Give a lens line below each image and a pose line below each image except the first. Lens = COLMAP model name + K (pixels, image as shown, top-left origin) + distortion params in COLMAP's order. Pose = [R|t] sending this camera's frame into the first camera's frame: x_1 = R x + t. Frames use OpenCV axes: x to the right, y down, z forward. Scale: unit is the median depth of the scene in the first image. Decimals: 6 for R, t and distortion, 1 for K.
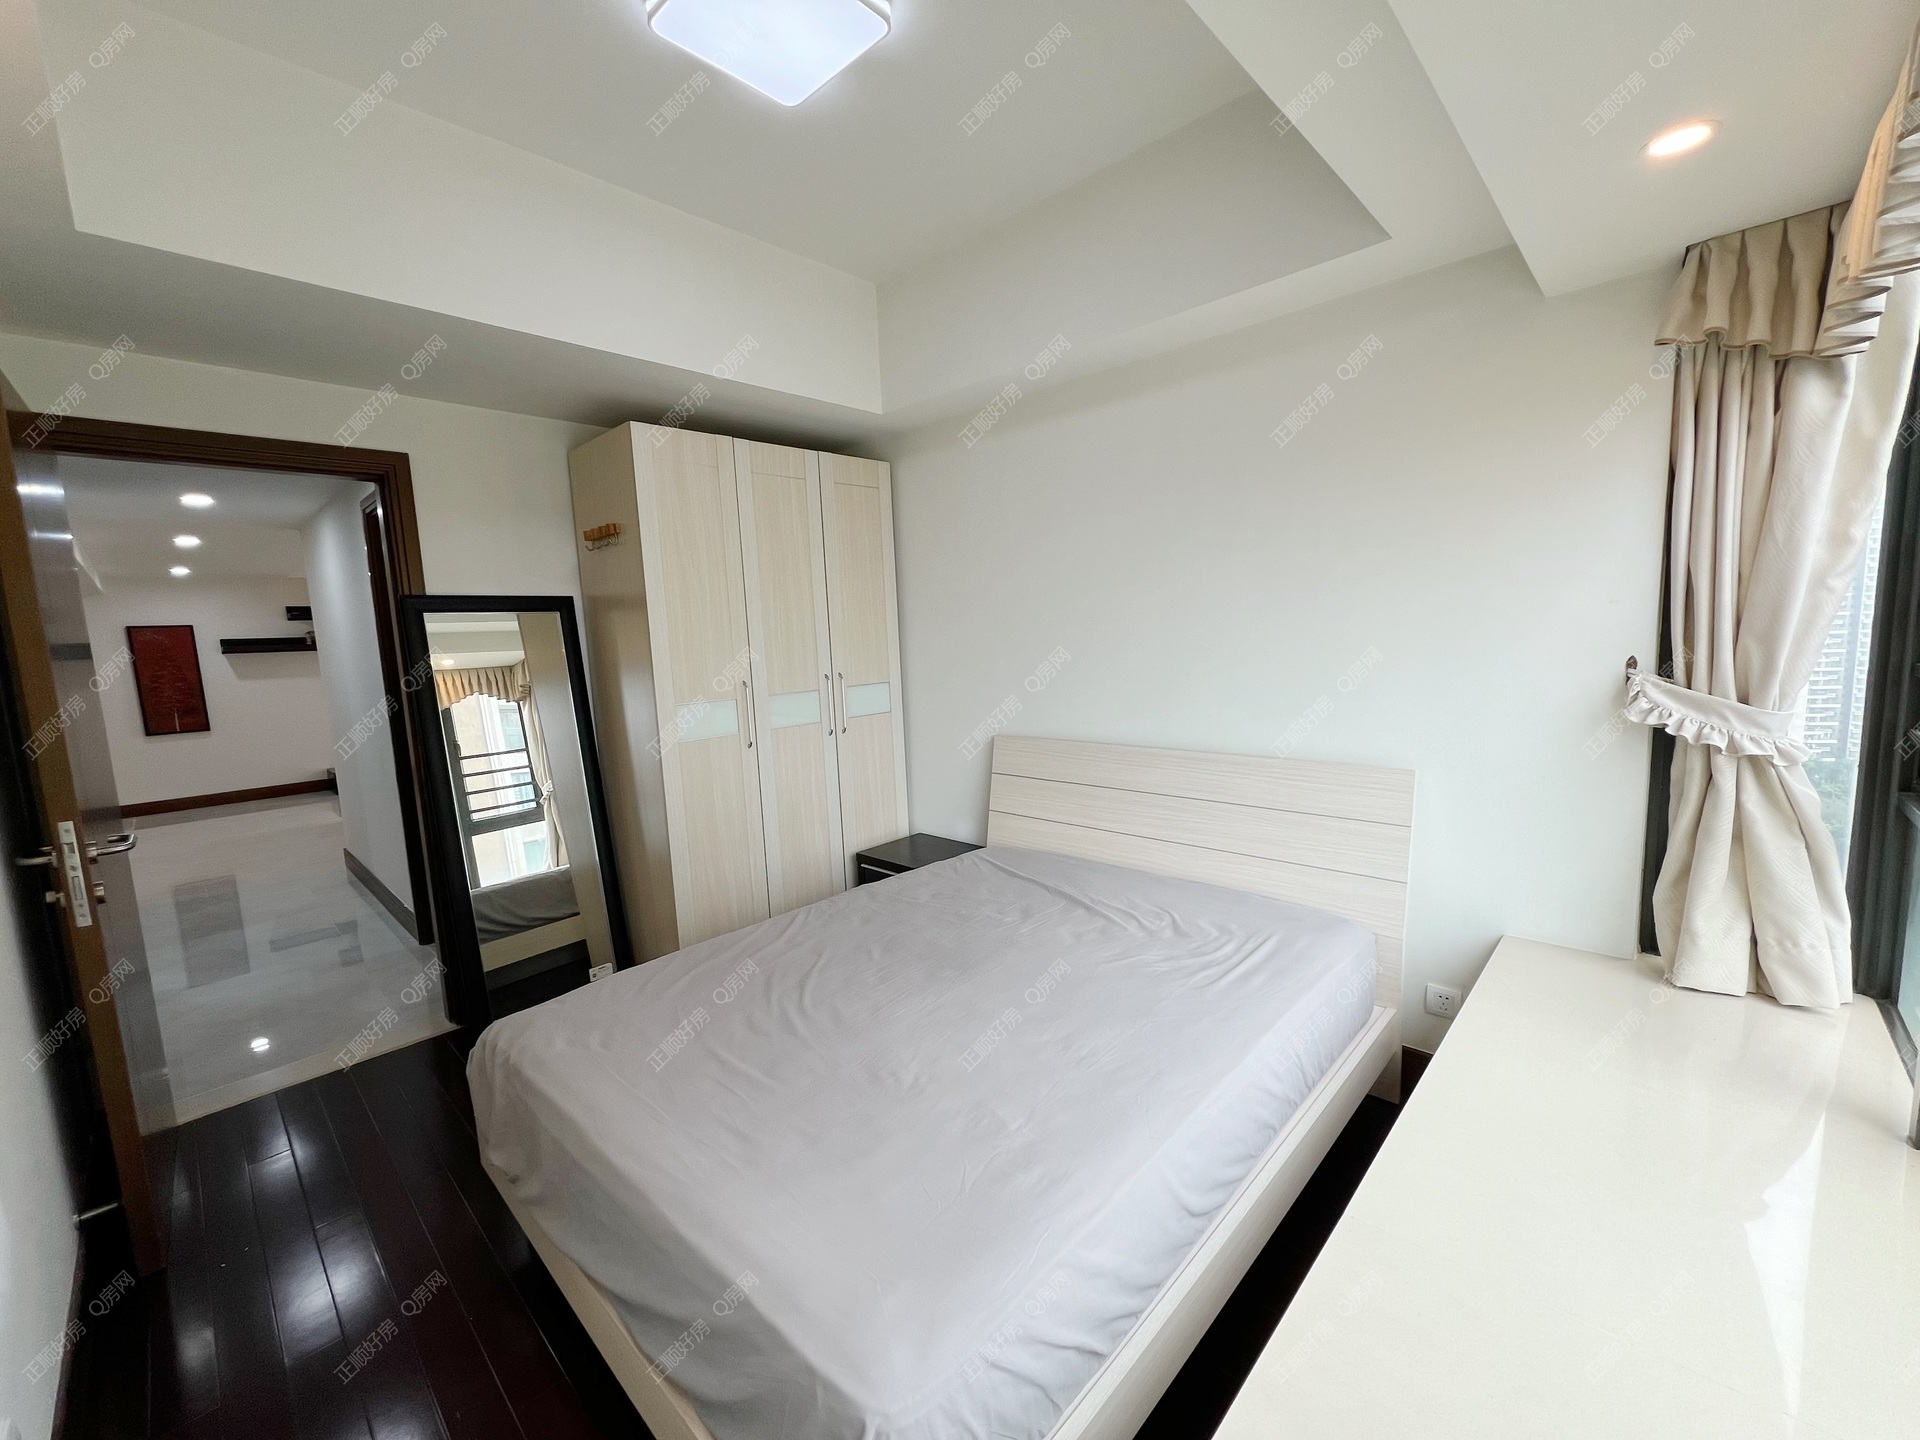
lens RADIAL K [[762.3, 0, 974.3], [0, 762.3, 715.0], [0, 0, 1]] dist [-0.000454, -0.000699]
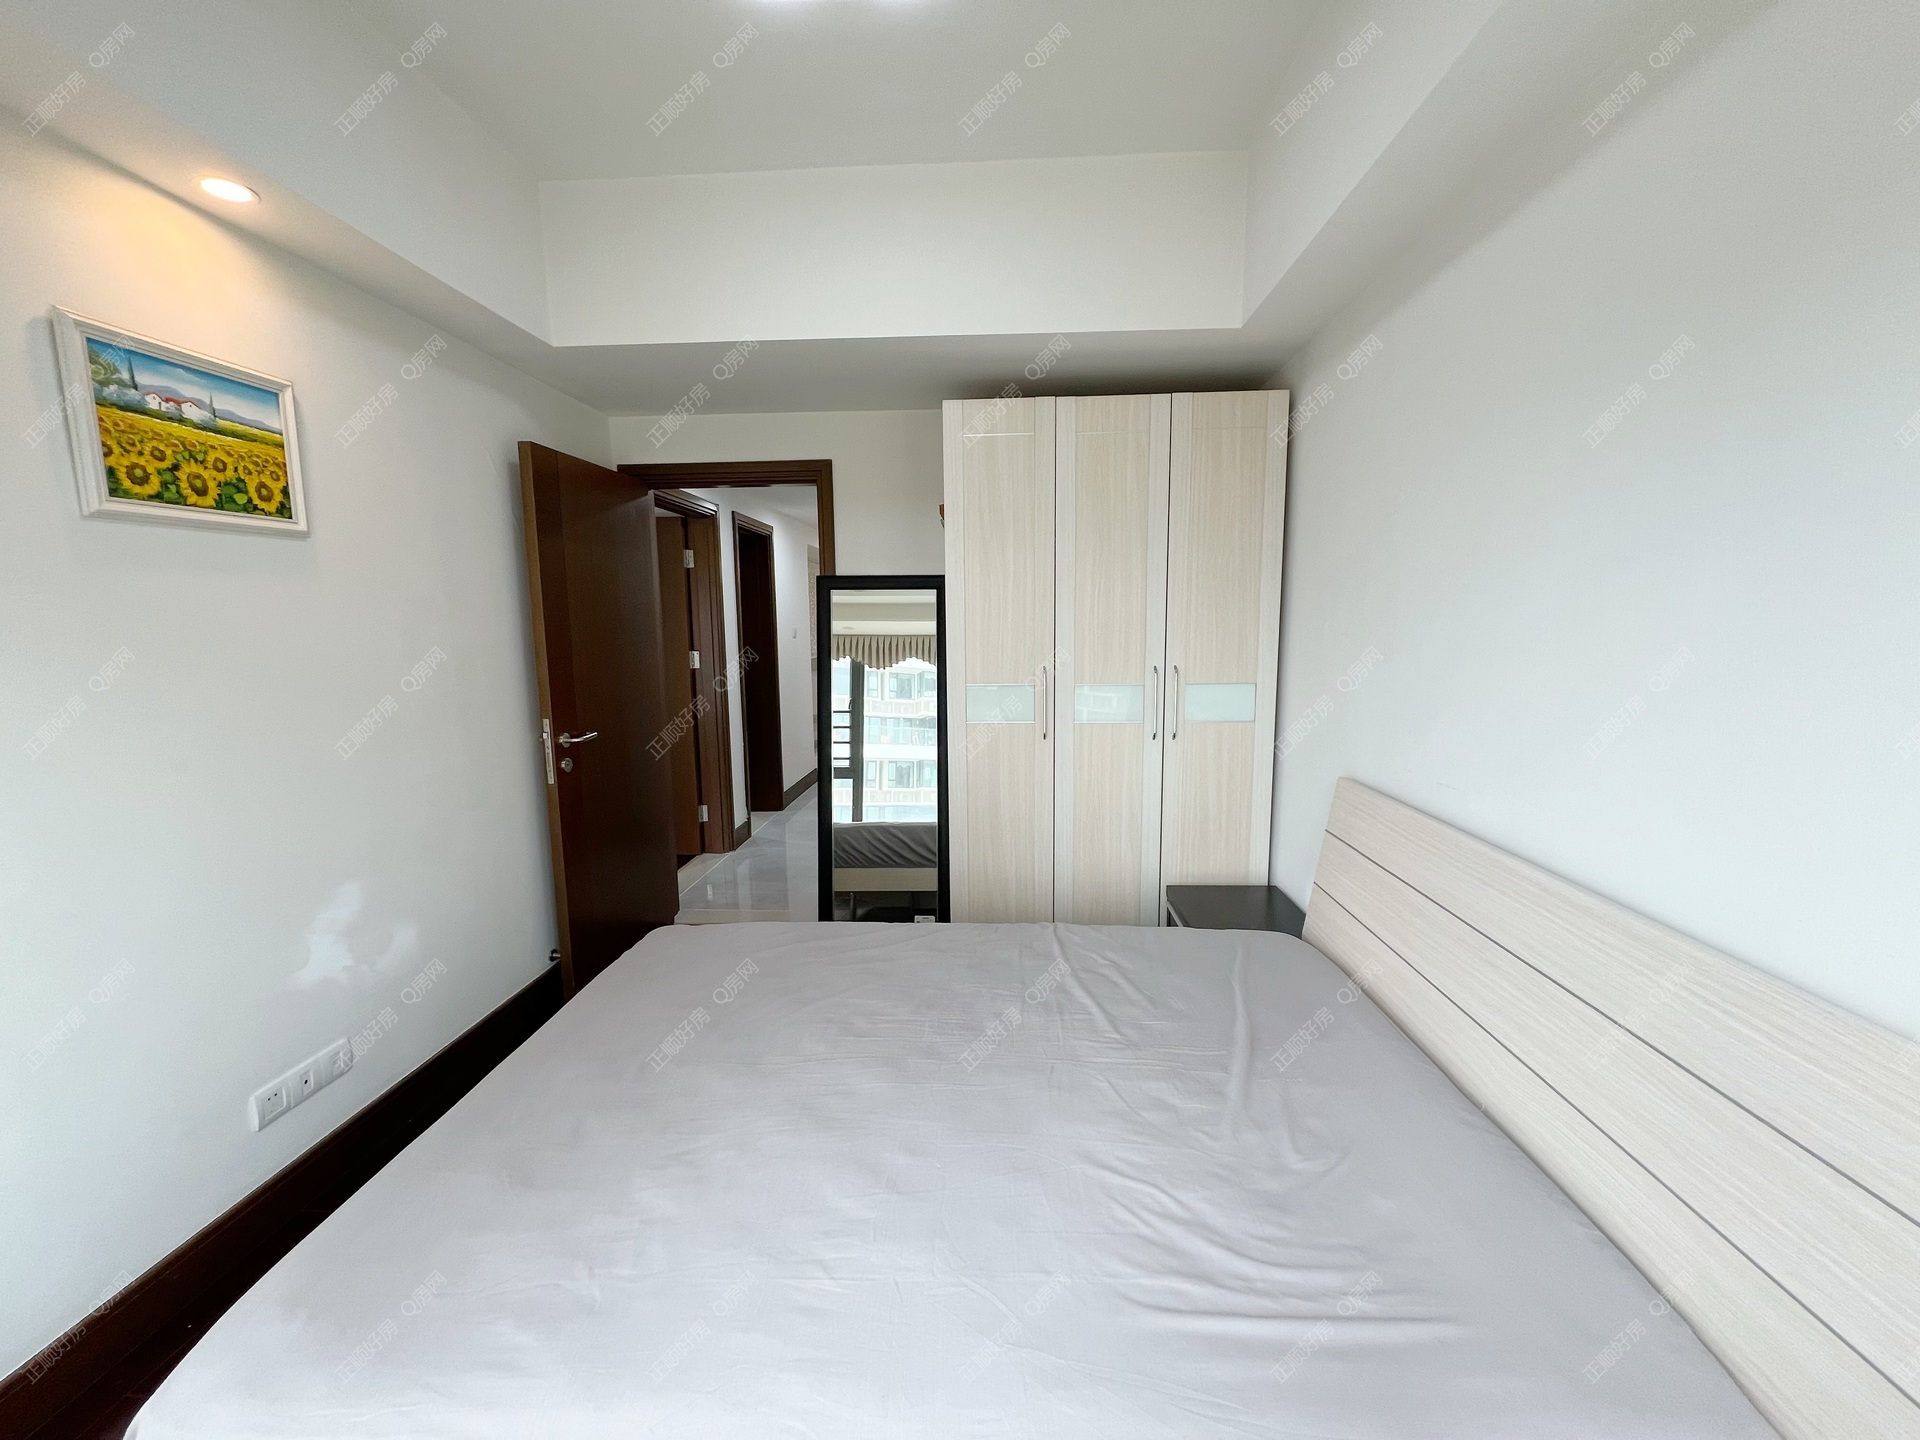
lens RADIAL K [[762.3, 0, 964.6], [0, 762.3, 728.4], [0, 0, 1]] dist [-0.000454, -0.000699]
pose [[0.641774, 0.146951, -0.752683, 0.331348], [-0.102034, 0.989105, 0.106110, -0.057303], [0.760076, 0.008701, 0.649776, 0.315811]]
